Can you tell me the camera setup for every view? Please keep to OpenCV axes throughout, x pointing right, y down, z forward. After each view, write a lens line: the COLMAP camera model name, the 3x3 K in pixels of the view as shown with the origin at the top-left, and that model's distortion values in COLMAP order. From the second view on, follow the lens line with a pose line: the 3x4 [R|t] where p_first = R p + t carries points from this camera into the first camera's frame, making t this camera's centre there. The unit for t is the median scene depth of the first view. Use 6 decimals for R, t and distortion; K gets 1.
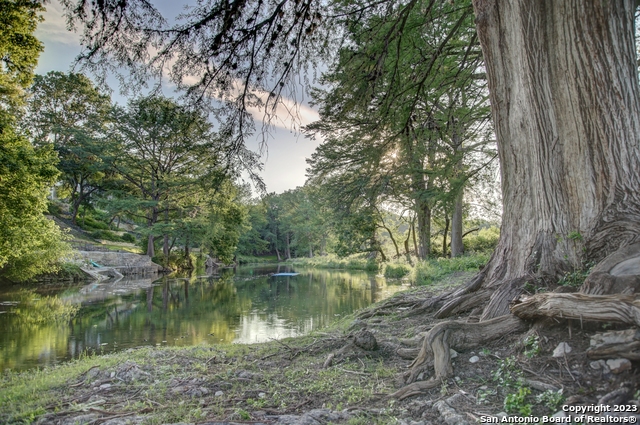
lens RADIAL K [[436.9, 0, 323.6], [0, 436.9, 230.1], [0, 0, 1]] dist [-0.068263, 0.039780]
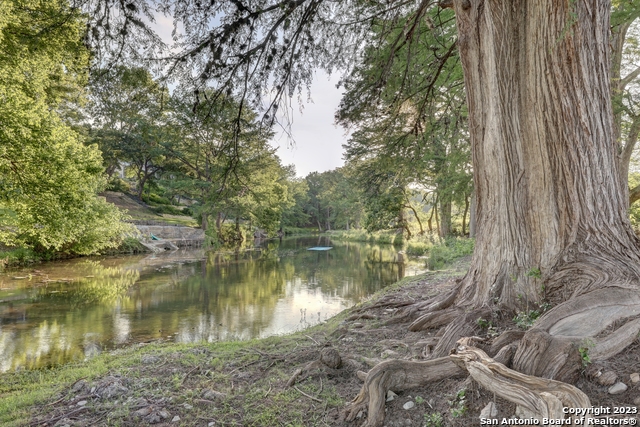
lens RADIAL K [[383.4, 0, 332.8], [0, 383.4, 218.8], [0, 0, 1]] dist [0.011312, -0.009105]
pose [[0.996566, 0.015719, -0.081296, 0.052416], [-0.012075, 0.998909, 0.045120, -0.041126], [0.081917, -0.043983, 0.995668, 0.019597]]
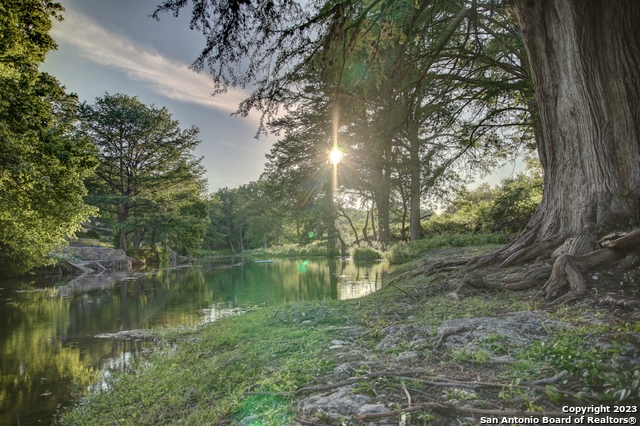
lens RADIAL K [[417.3, 0, 302.3], [0, 417.3, 227.3], [0, 0, 1]] dist [-0.071970, 0.032451]
pose [[0.994391, -0.030028, 0.101414, -0.159129], [0.029317, 0.999534, 0.008497, 0.021772], [-0.101622, -0.005476, 0.994808, -0.045213]]
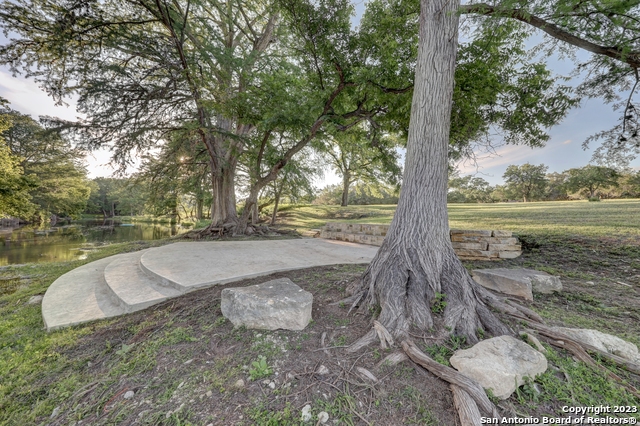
lens RADIAL K [[204.2, 0, 319.2], [0, 204.2, 213.7], [0, 0, 1]] dist [-0.006977, -0.000479]
pose [[0.726638, 0.039636, 0.685876, -0.159446], [-0.071282, 0.997296, 0.017885, -0.076567], [-0.683312, -0.061887, 0.727499, -0.712632]]
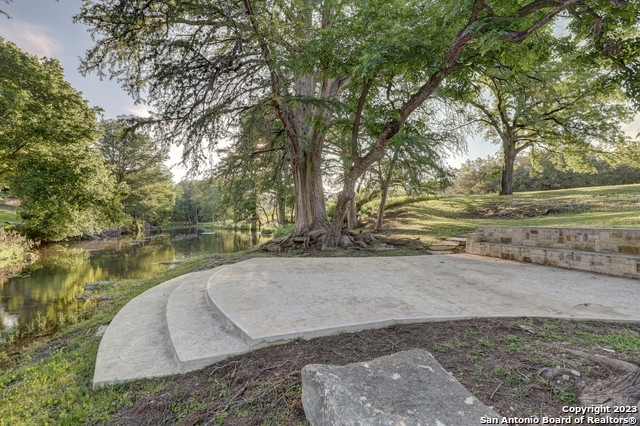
lens RADIAL K [[299.9, 0, 316.5], [0, 299.9, 213.5], [0, 0, 1]] dist [0.001854, -0.000387]
pose [[0.944175, 0.002337, 0.329436, -0.130762], [-0.016554, 0.999048, 0.040359, -0.077551], [-0.329028, -0.043559, 0.943315, -0.646293]]
